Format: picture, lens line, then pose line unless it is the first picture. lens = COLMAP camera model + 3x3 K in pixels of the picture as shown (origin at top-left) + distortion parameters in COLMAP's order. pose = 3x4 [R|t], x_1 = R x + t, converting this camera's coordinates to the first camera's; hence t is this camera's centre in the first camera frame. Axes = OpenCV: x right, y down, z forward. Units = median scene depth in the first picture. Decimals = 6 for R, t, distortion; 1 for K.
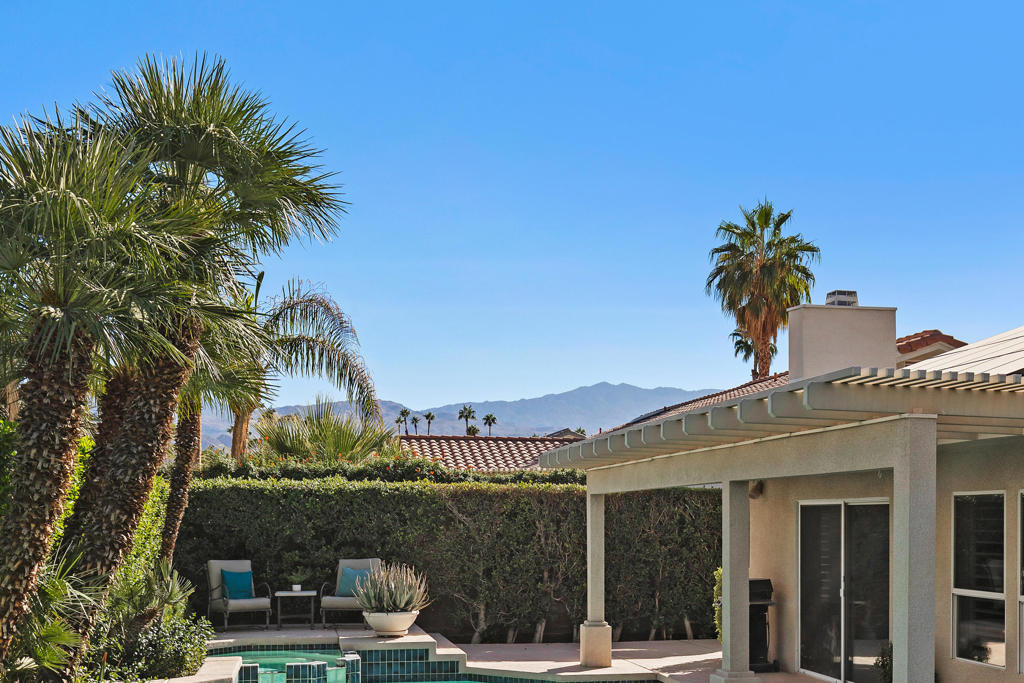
lens RADIAL K [[1058.2, 0, 512.4], [0, 1058.2, 341.2], [0, 0, 1]] dist [-0.002309, 0.000000]
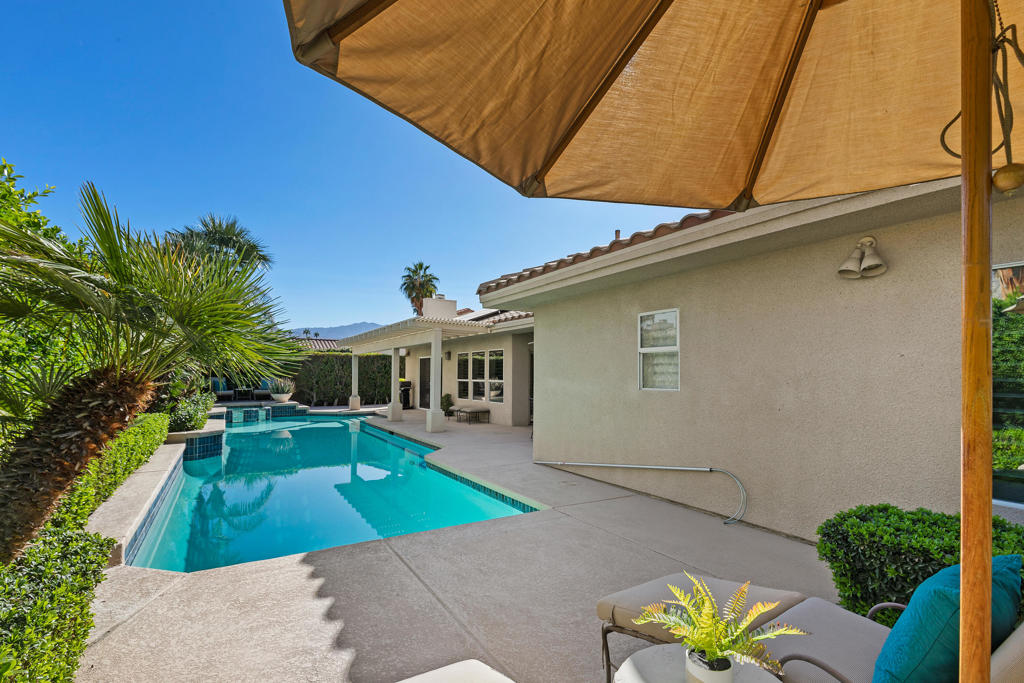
lens RADIAL K [[467.3, 0, 524.2], [0, 467.3, 361.4], [0, 0, 1]] dist [-0.003778, 0.000107]
pose [[0.919420, 0.008899, 0.393176, -0.004796], [-0.052370, 0.993611, 0.099976, -0.001148], [-0.389775, -0.112511, 0.914012, -0.423545]]
